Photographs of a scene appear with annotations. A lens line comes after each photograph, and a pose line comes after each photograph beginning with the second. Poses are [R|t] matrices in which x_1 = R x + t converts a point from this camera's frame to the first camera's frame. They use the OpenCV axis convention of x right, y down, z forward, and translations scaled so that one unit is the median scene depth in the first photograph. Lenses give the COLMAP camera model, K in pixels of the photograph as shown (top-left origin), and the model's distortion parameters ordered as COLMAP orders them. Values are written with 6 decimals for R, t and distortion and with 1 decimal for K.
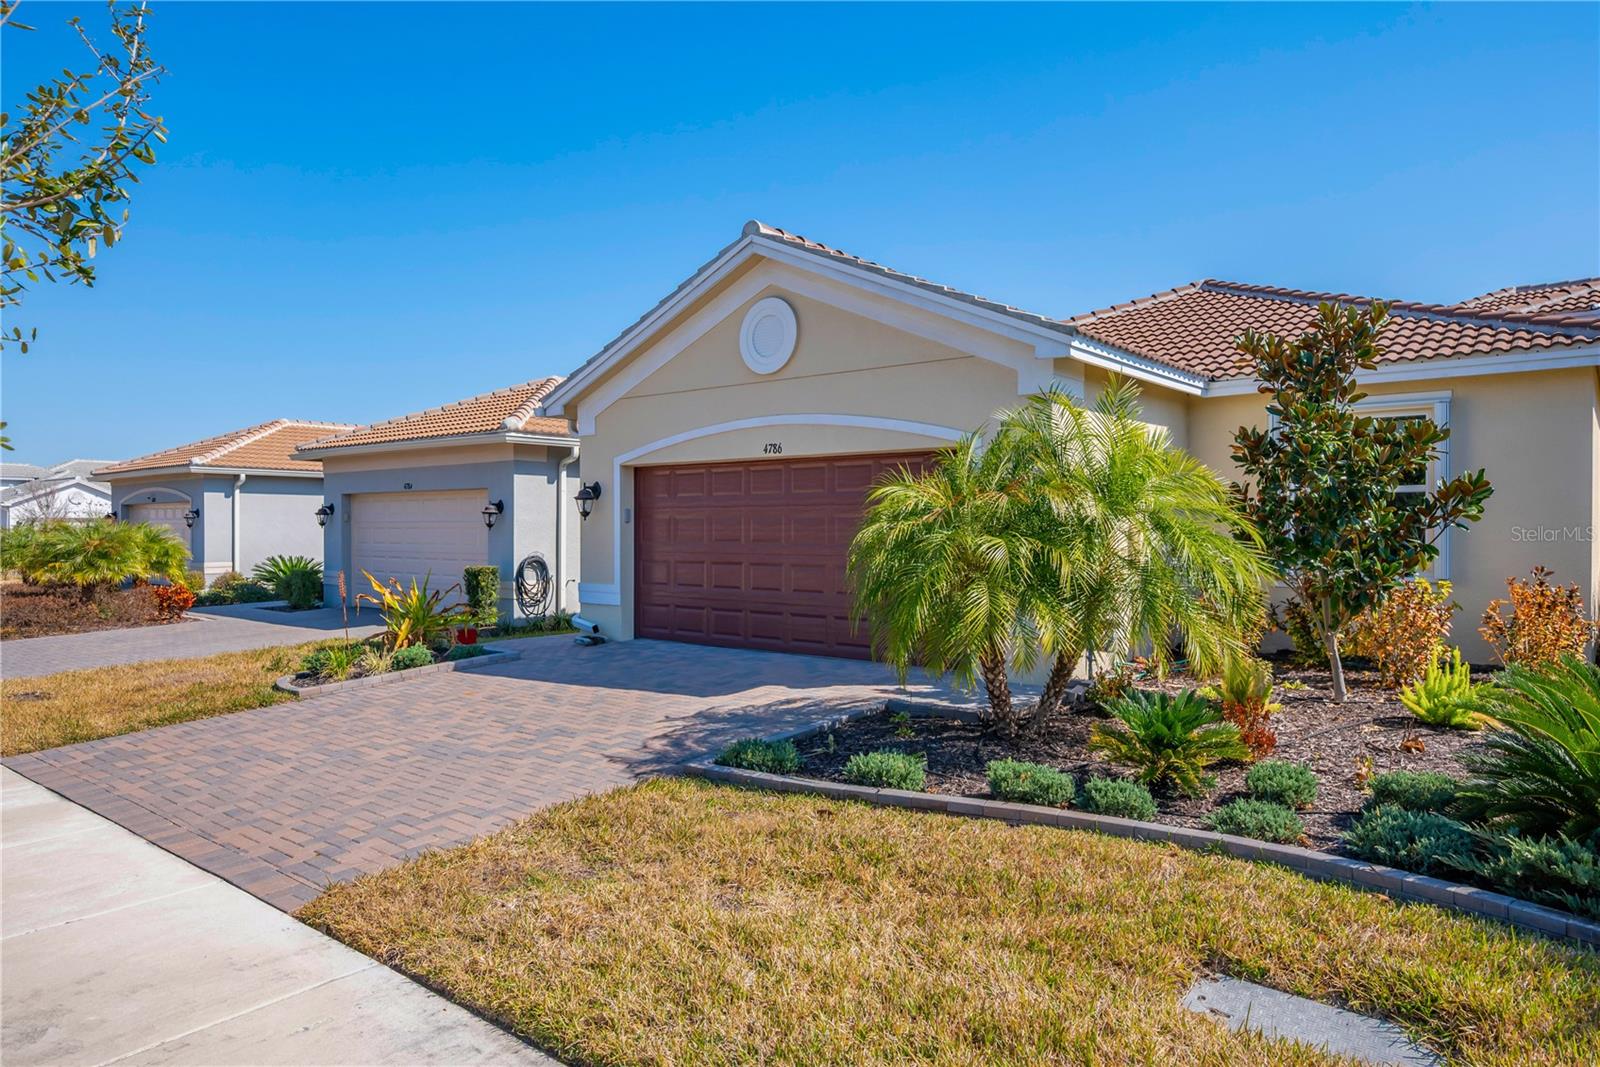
lens RADIAL K [[982.7, 0, 800.8], [0, 982.7, 529.7], [0, 0, 1]] dist [-0.010393, -0.001463]
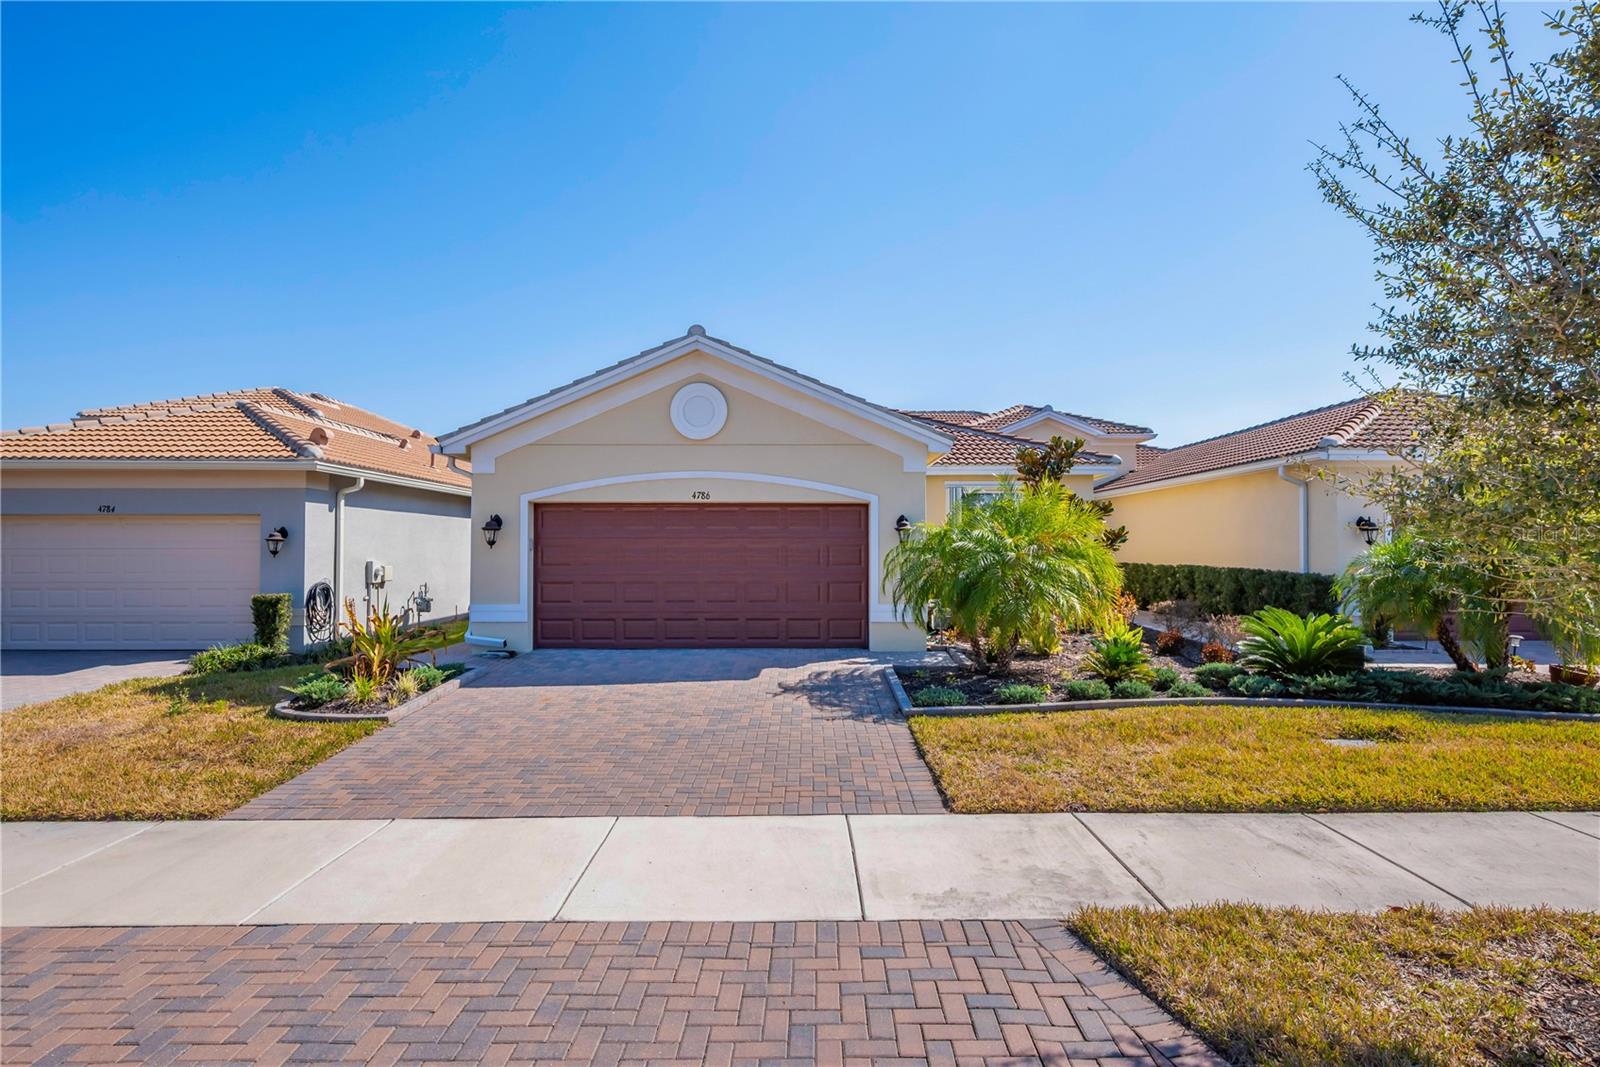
lens RADIAL K [[805.8, 0, 799.9], [0, 805.8, 536.1], [0, 0, 1]] dist [0.000733, 0.000394]
pose [[0.782939, 0.010948, 0.622002, -0.517233], [0.002188, 0.999790, -0.020351, -0.004002], [-0.622094, 0.017295, 0.782751, 0.051685]]
